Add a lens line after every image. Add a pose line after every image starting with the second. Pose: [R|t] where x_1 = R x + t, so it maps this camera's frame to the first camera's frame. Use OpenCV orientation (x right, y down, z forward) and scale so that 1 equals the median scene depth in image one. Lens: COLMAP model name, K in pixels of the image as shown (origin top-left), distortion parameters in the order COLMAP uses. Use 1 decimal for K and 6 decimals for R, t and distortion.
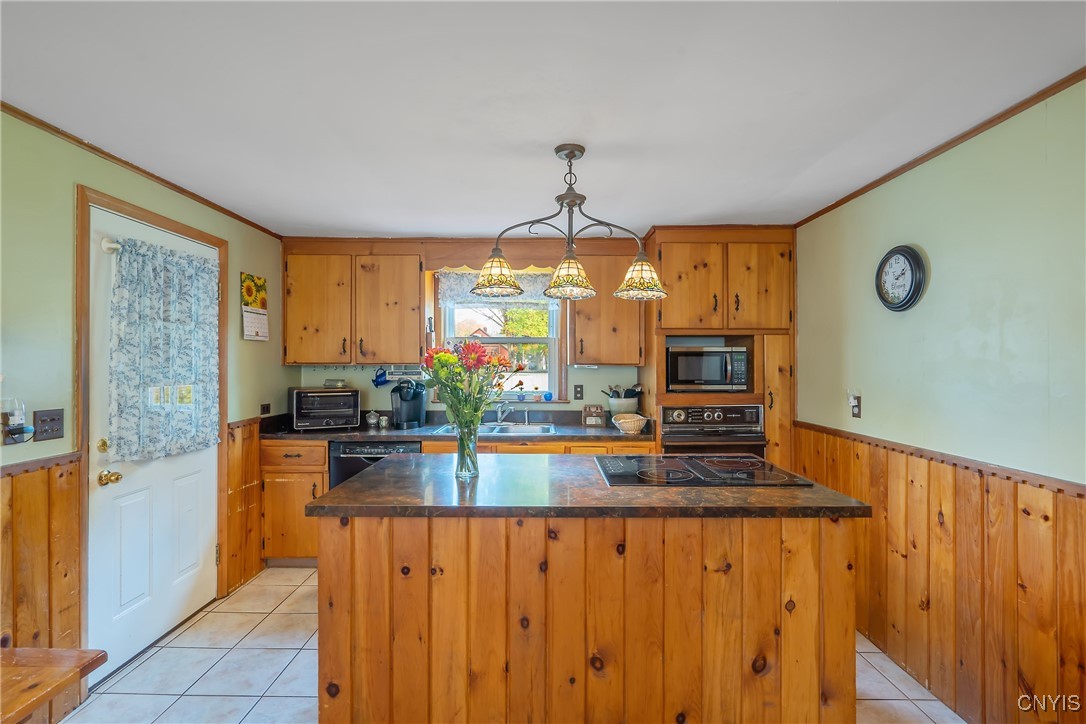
lens RADIAL K [[498.6, 0, 544.8], [0, 498.6, 357.9], [0, 0, 1]] dist [-0.005768, 0.002352]
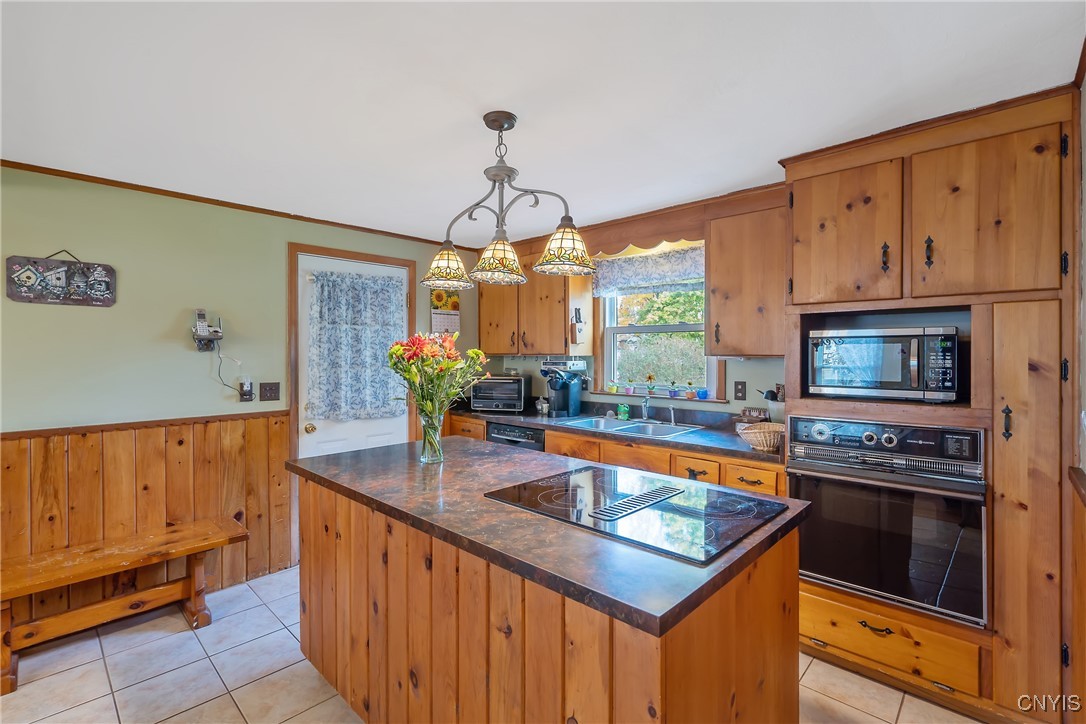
lens RADIAL K [[498.6, 0, 538.8], [0, 498.6, 351.3], [0, 0, 1]] dist [-0.005768, 0.002352]
pose [[0.717322, -0.002901, -0.696735, 0.483140], [0.007973, 0.999960, 0.004045, 0.000735], [0.696696, -0.008457, 0.717317, 0.263651]]
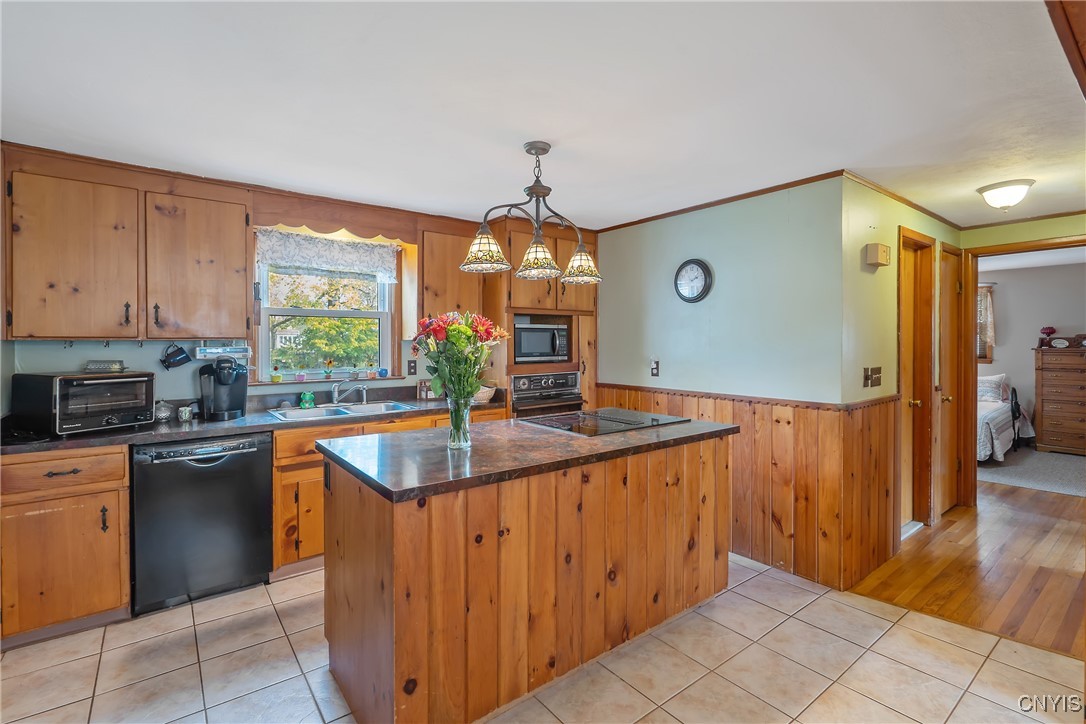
lens RADIAL K [[498.6, 0, 542.2], [0, 498.6, 343.7], [0, 0, 1]] dist [-0.005768, 0.002352]
pose [[0.791400, -0.004838, 0.611279, -0.417271], [-0.003667, 0.999913, 0.012661, 0.009240], [-0.611287, -0.012261, 0.791314, 0.066042]]
